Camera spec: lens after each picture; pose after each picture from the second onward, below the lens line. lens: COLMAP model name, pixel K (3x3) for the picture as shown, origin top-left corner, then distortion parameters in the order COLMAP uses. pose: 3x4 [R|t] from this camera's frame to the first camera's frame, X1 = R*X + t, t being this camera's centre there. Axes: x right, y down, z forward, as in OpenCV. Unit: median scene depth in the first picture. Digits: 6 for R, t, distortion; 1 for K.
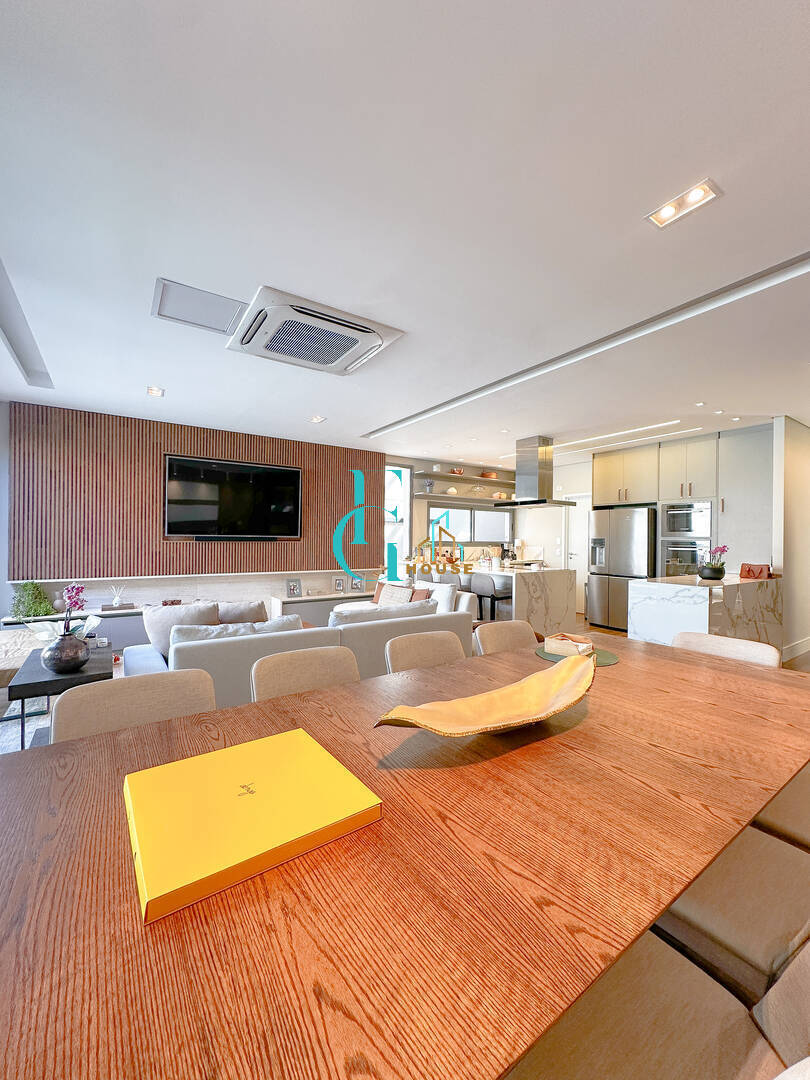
lens RADIAL K [[441.8, 0, 405.9], [0, 441.8, 543.3], [0, 0, 1]] dist [-0.007944, 0.001406]
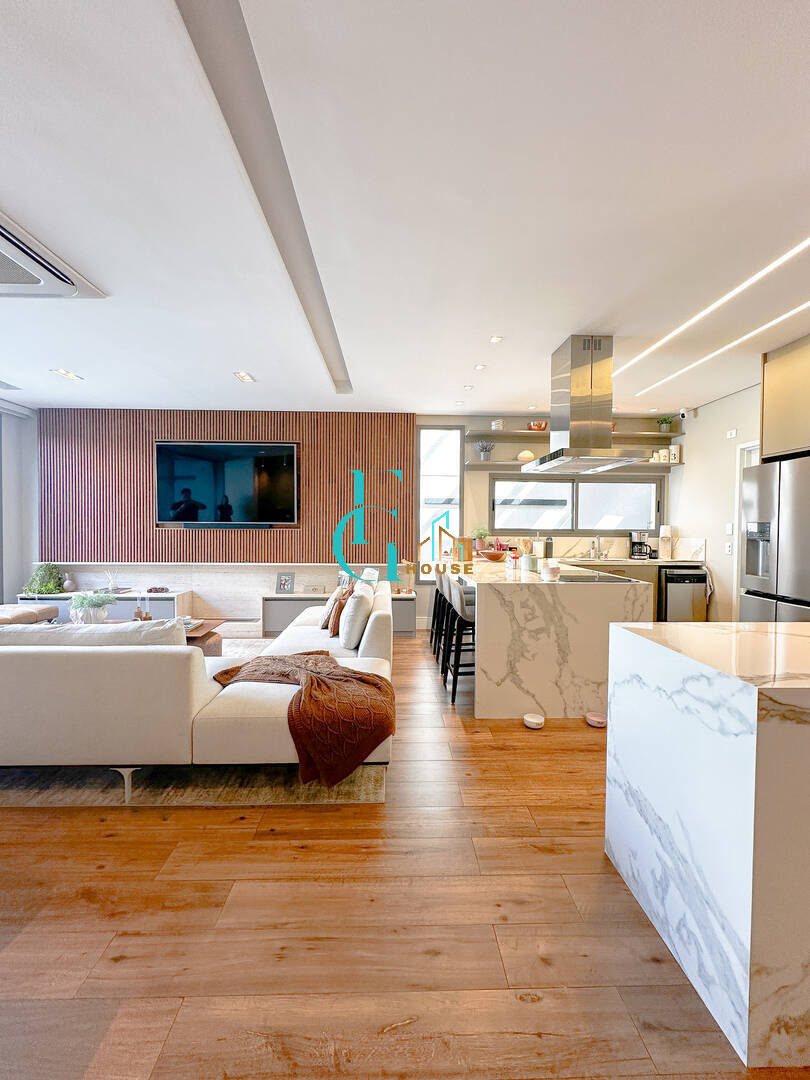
lens RADIAL K [[441.8, 0, 389.2], [0, 441.8, 544.1], [0, 0, 1]] dist [-0.007944, 0.001406]
pose [[0.838034, 0.019201, -0.545281, 0.358943], [-0.003124, 0.999533, 0.030396, -0.001071], [0.545610, -0.023769, 0.837702, 0.354626]]
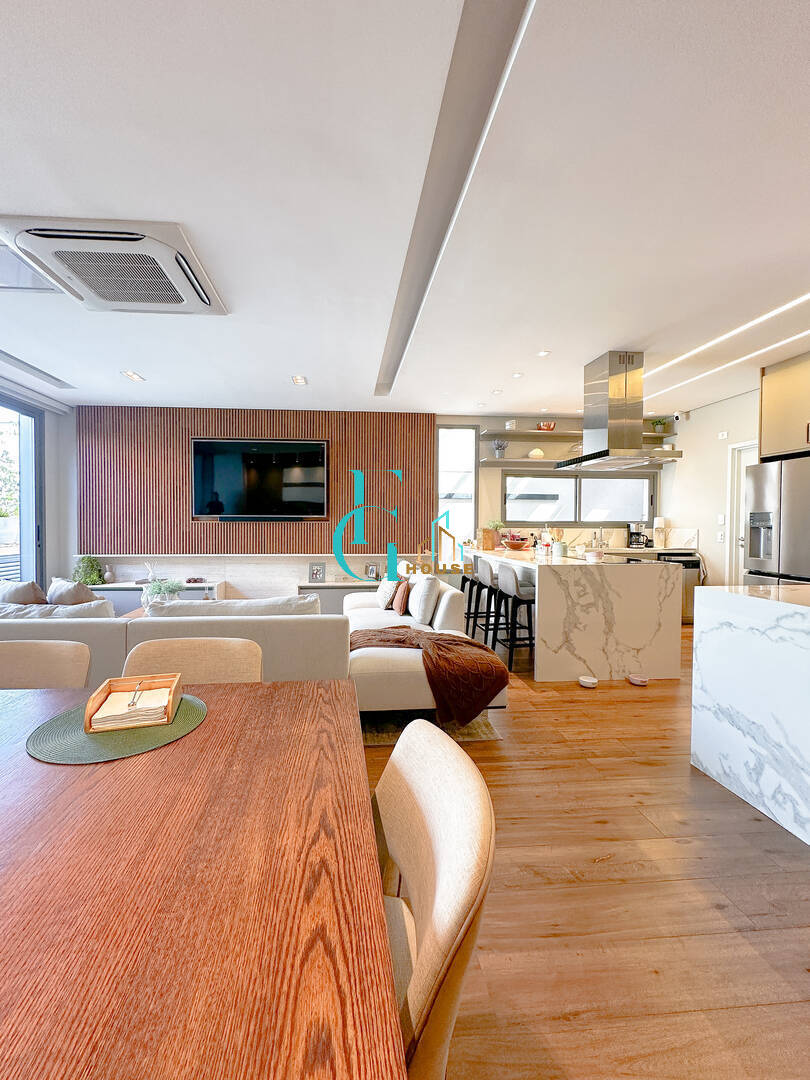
lens RADIAL K [[441.8, 0, 381.0], [0, 441.8, 541.1], [0, 0, 1]] dist [-0.007944, 0.001406]
pose [[0.865909, 0.015775, -0.499952, 0.298604], [0.001417, 0.999421, 0.033989, 0.004855], [0.500199, -0.030140, 0.865386, 0.250736]]
